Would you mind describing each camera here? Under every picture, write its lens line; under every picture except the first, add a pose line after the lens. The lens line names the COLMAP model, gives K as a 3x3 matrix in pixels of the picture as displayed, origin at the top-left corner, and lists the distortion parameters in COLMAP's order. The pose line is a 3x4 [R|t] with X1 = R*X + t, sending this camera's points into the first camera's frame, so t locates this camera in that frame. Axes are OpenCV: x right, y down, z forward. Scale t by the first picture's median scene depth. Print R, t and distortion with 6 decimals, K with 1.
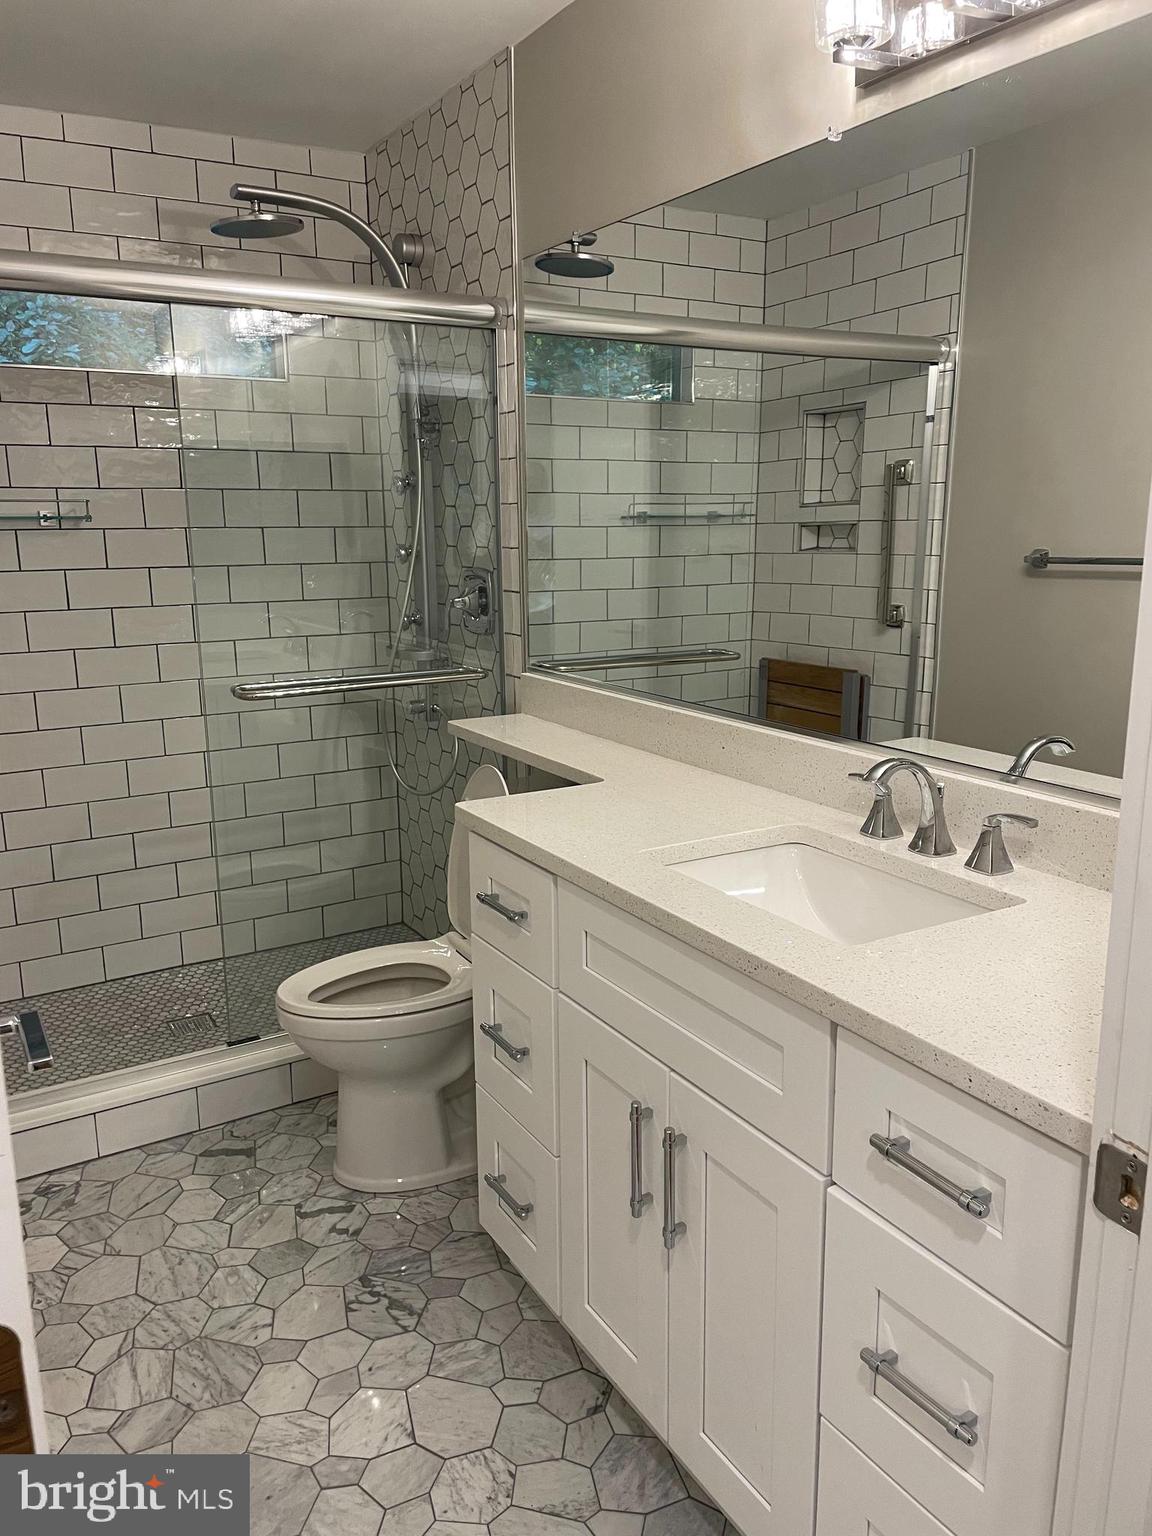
lens RADIAL K [[1155.2, 0, 590.0], [0, 1155.2, 760.2], [0, 0, 1]] dist [0.089742, -0.111394]
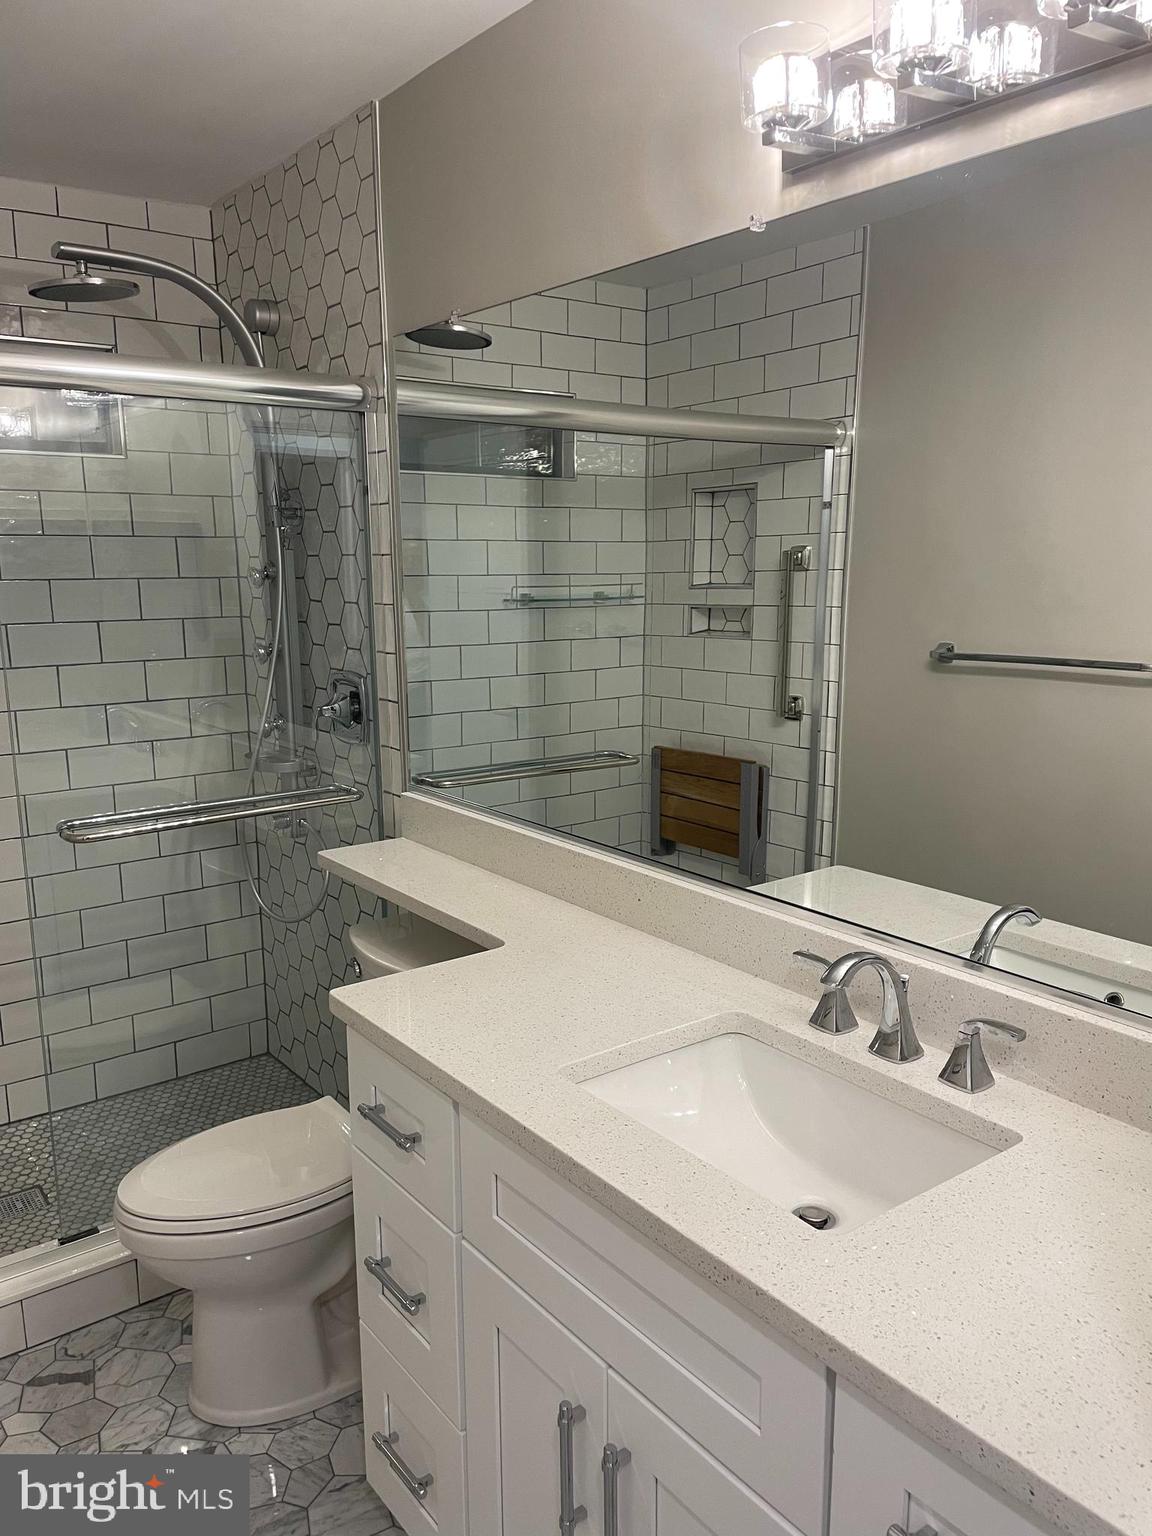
lens RADIAL K [[1155.2, 0, 585.6], [0, 1155.2, 778.3], [0, 0, 1]] dist [0.089742, -0.111394]
pose [[0.994014, -0.020128, 0.107378, -0.016169], [0.021978, 0.999629, -0.016079, -0.081731], [-0.107015, 0.018342, 0.994088, 0.114608]]
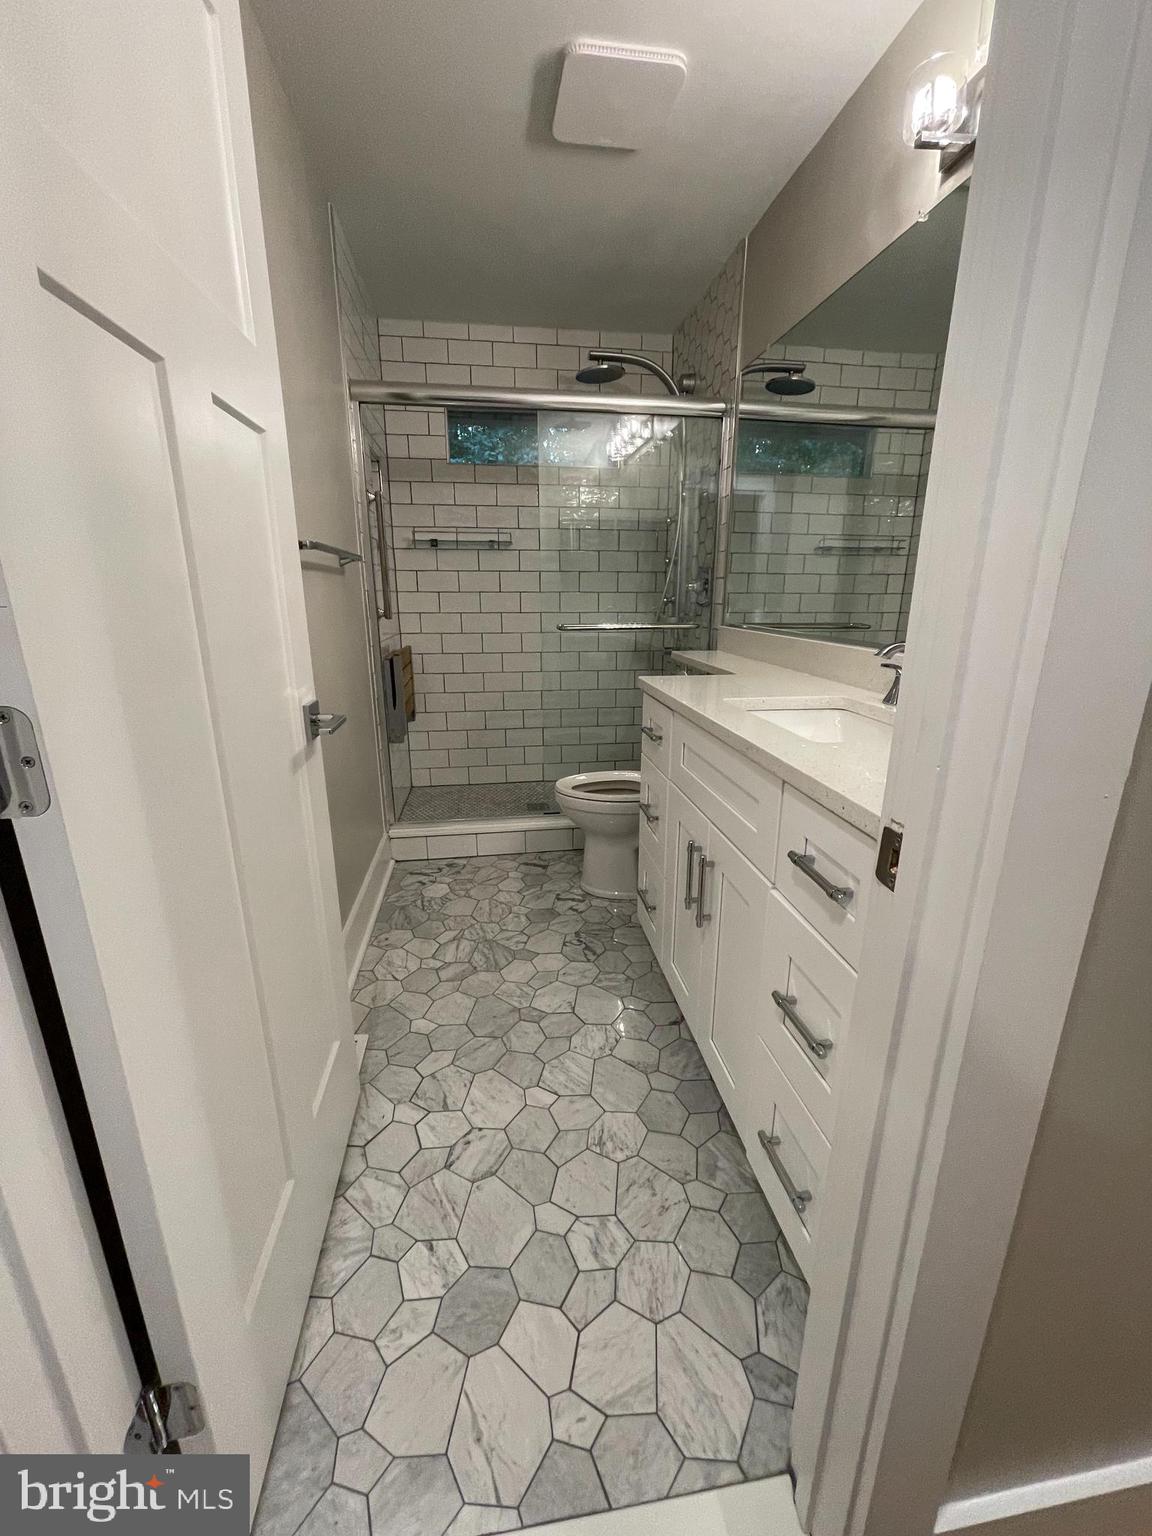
lens RADIAL K [[620.7, 0, 584.5], [0, 620.7, 763.7], [0, 0, 1]] dist [-0.002066, -0.000013]
pose [[0.924610, 0.109806, -0.364746, 0.132764], [-0.086026, 0.993005, 0.080871, 0.081915], [0.371075, -0.043396, 0.927588, 0.086209]]
